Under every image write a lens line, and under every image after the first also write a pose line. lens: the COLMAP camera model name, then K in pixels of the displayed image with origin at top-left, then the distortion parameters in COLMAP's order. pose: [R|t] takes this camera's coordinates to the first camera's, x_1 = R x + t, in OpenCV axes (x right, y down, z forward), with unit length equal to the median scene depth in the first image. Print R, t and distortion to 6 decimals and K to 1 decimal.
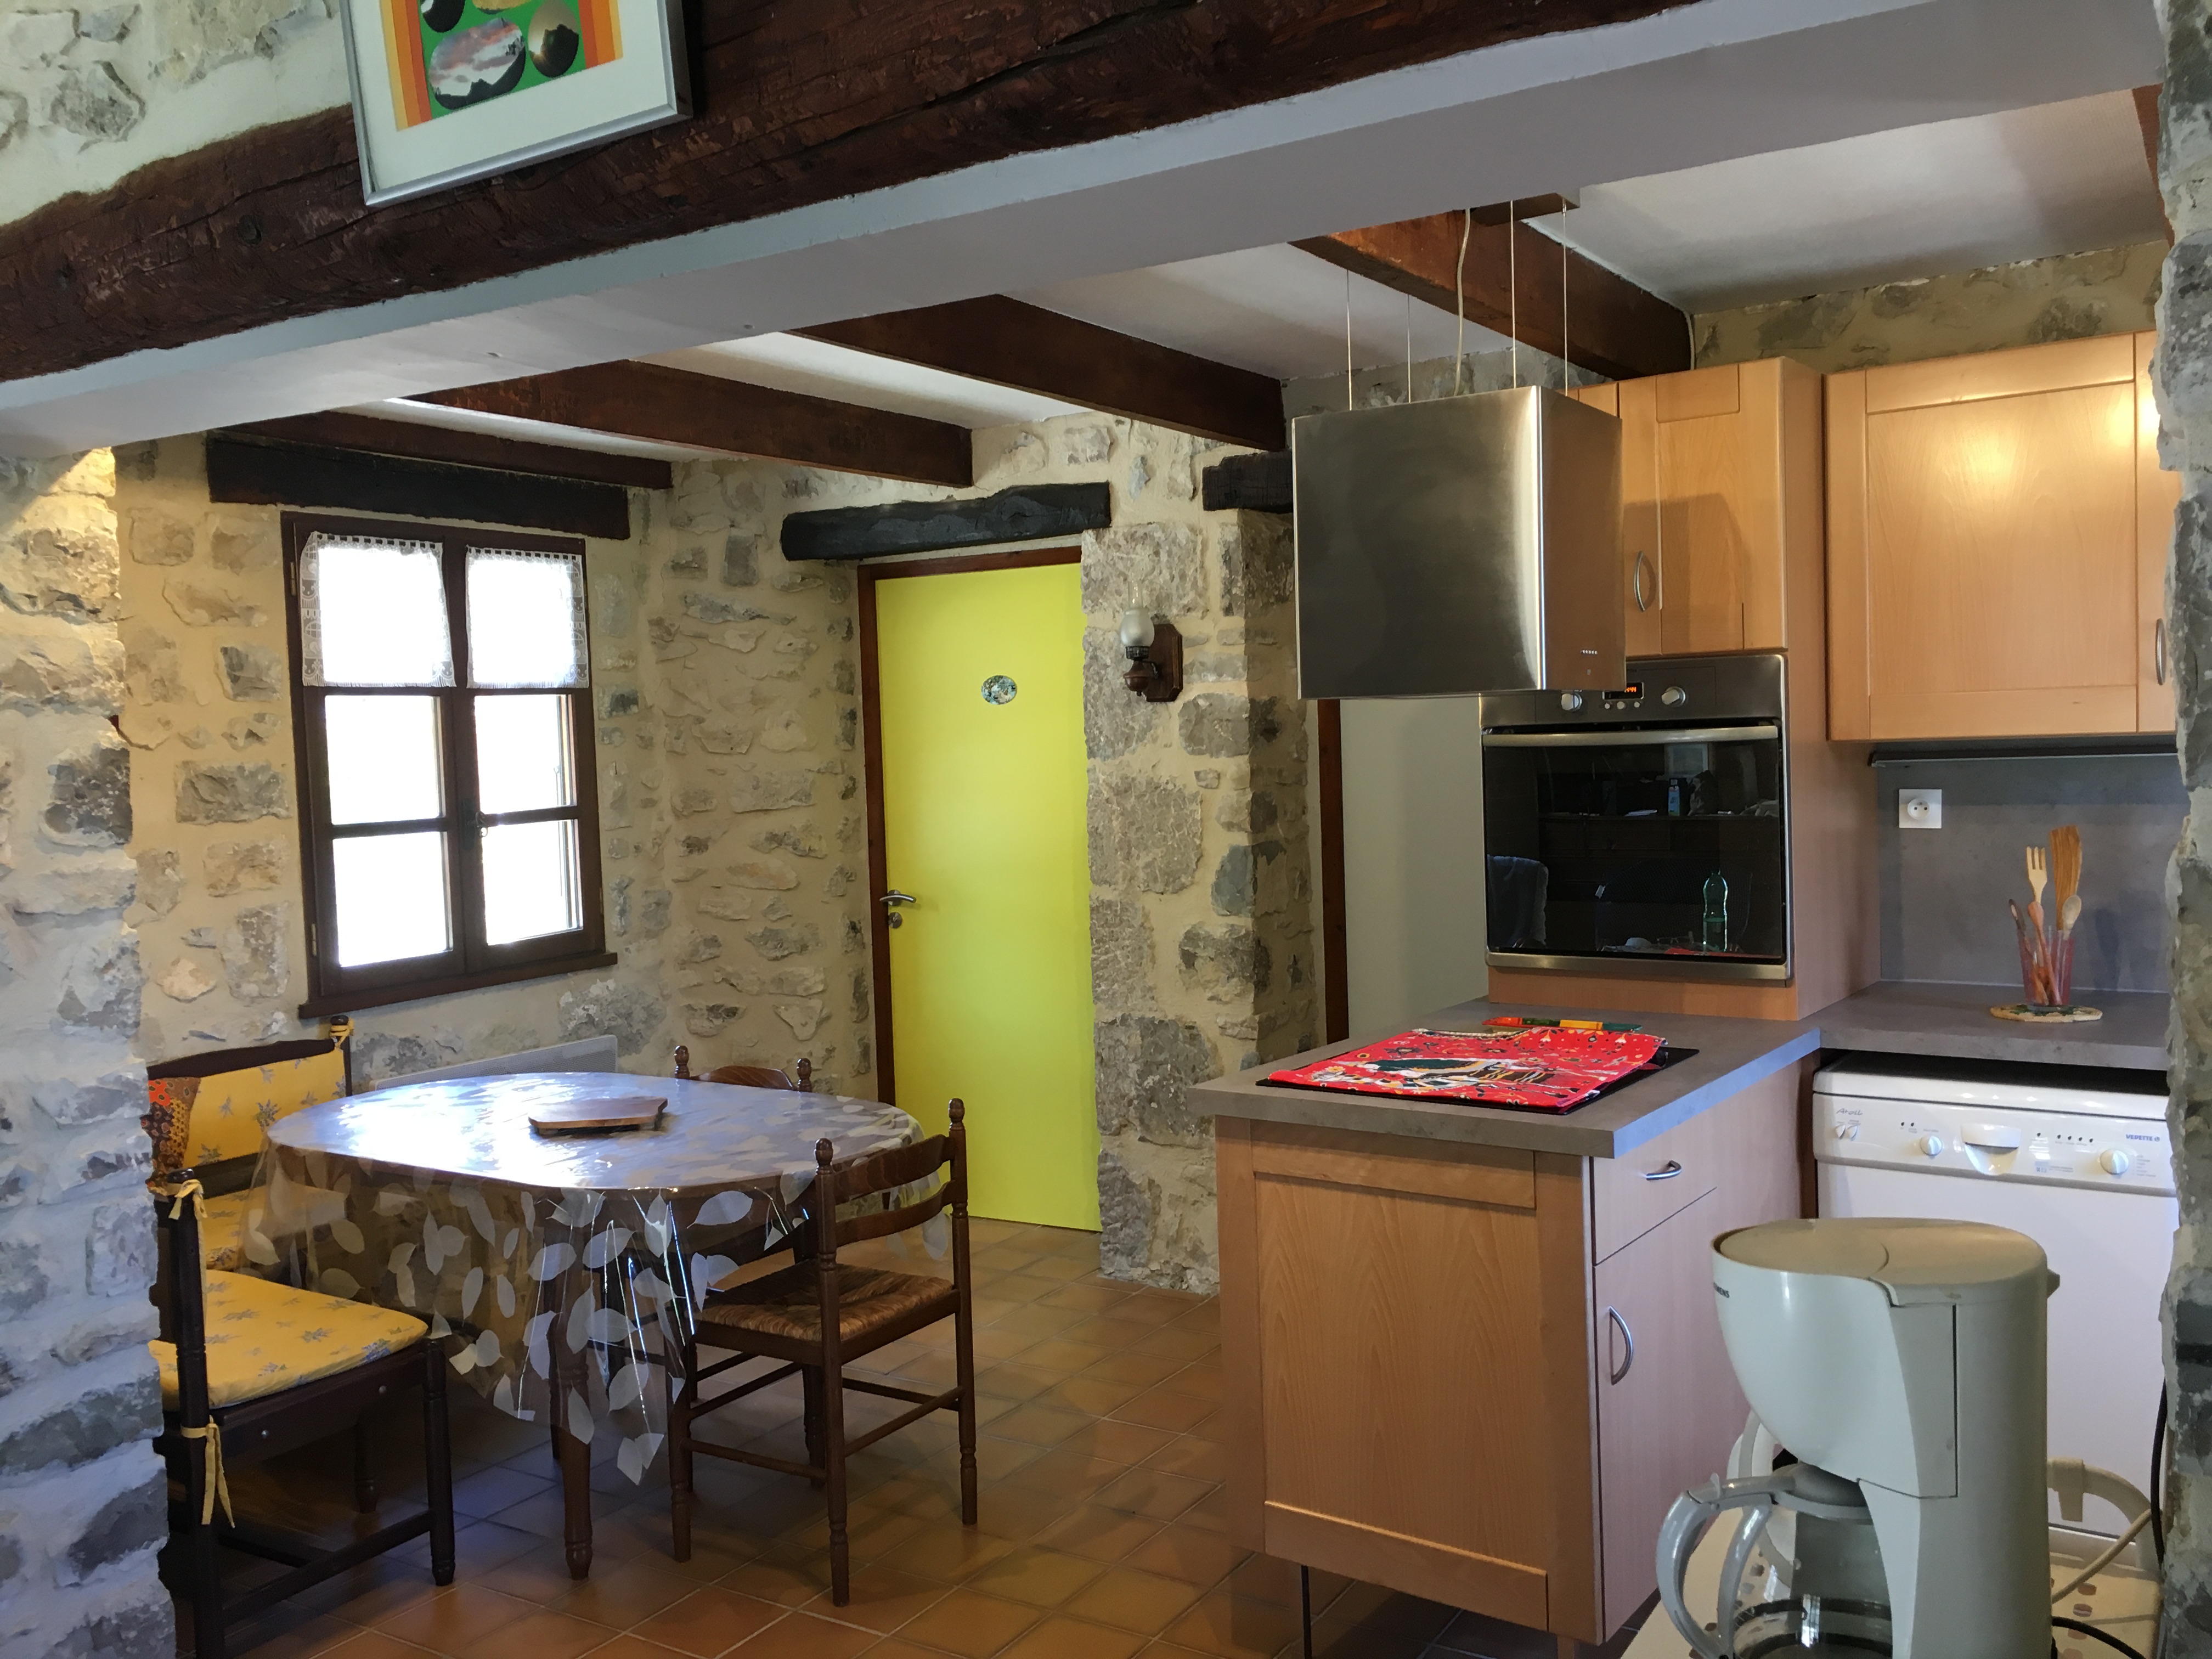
lens RADIAL K [[1839.0, 0, 1106.0], [0, 1839.0, 829.5], [0, 0, 1]] dist [0.005439, 0.005337]
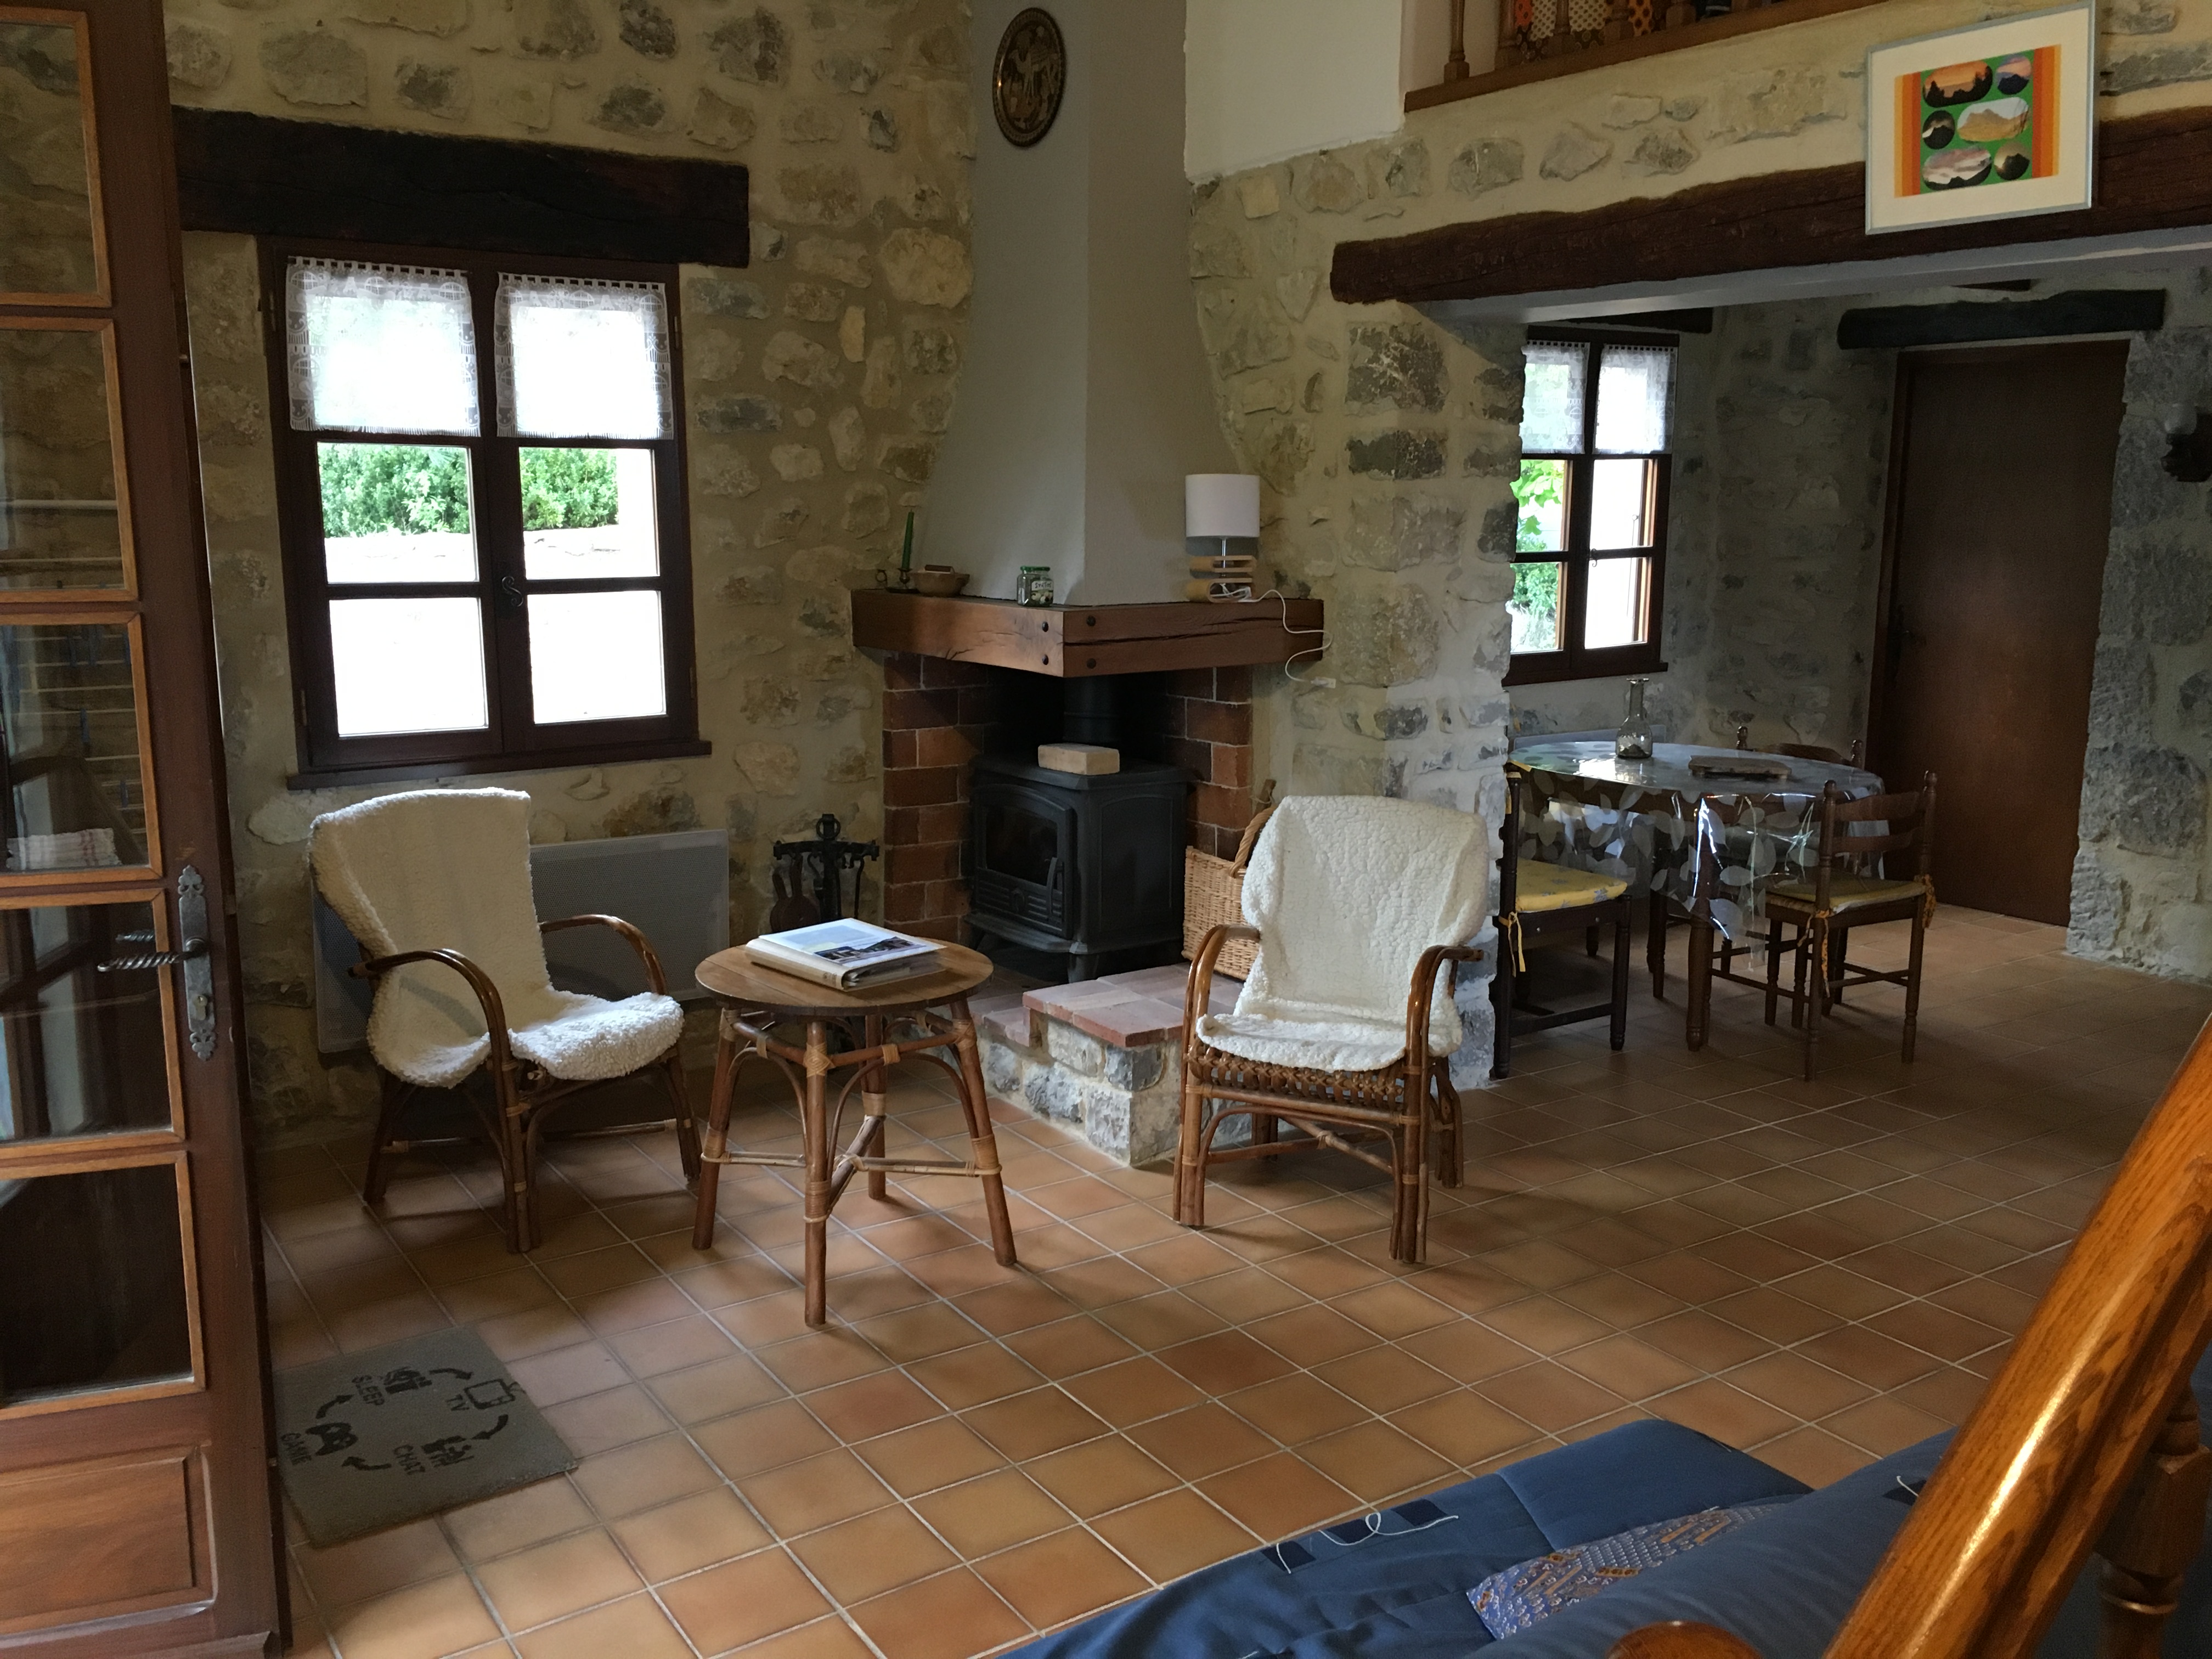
lens RADIAL K [[1892.9, 0, 1104.7], [0, 1892.9, 818.1], [0, 0, 1]] dist [0.079421, -0.095186]
pose [[0.913172, 0.108302, -0.392921, -0.096687], [-0.055909, 0.988222, 0.142451, 0.006859], [0.403721, -0.108115, 0.908472, -0.419455]]
